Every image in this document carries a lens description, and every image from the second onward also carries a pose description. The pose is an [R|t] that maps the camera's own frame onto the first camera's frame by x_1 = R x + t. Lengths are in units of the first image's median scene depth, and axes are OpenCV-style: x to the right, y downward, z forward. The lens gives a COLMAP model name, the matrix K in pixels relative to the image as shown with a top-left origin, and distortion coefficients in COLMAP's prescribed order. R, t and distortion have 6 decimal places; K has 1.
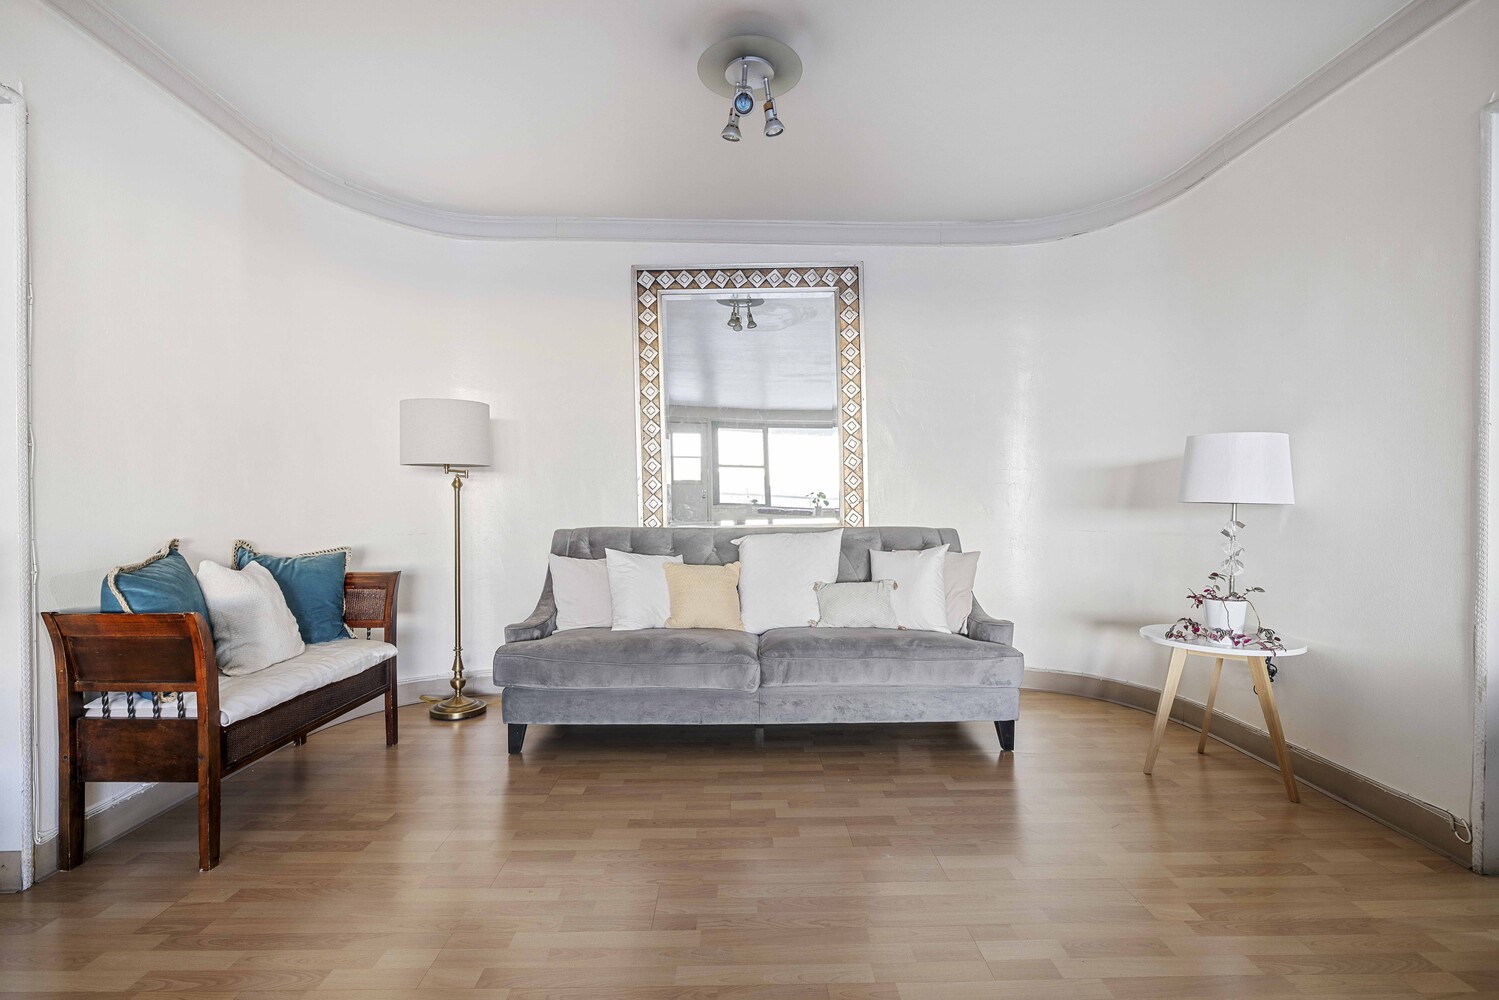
lens RADIAL K [[740.8, 0, 747.0], [0, 740.8, 500.6], [0, 0, 1]] dist [-0.003300, -0.000045]
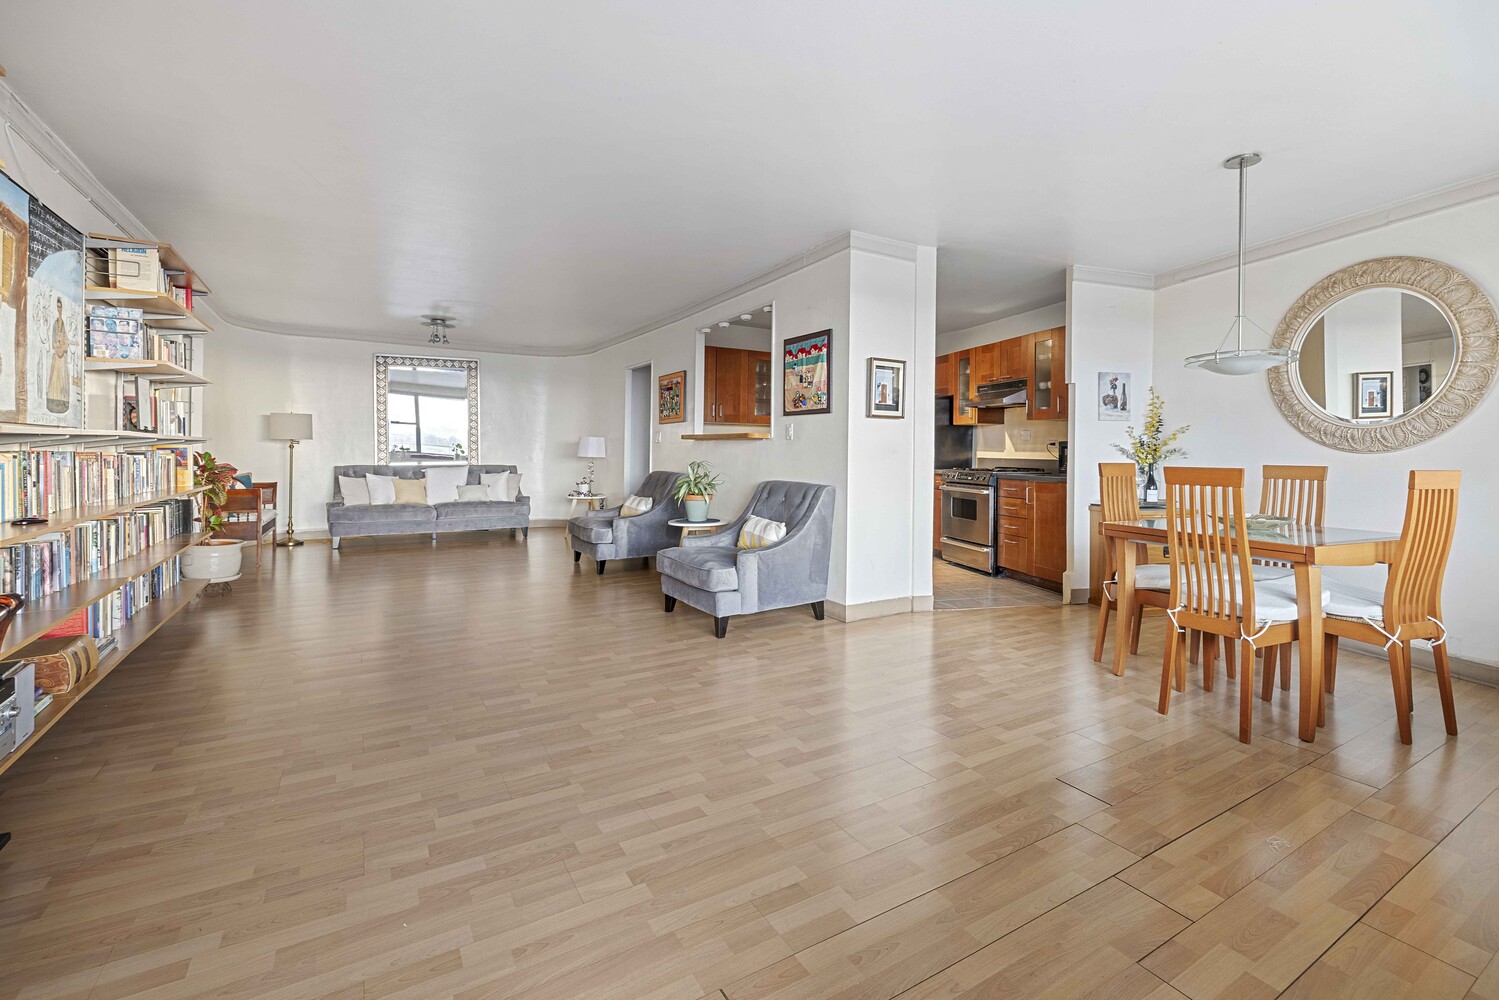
lens RADIAL K [[653.6, 0, 744.2], [0, 653.6, 447.8], [0, 0, 1]] dist [0.000640, 0.000147]
pose [[0.872267, 0.009970, 0.488928, -0.150139], [-0.011888, 0.999929, 0.000818, -0.035726], [-0.488886, -0.006526, 0.872324, -1.467952]]
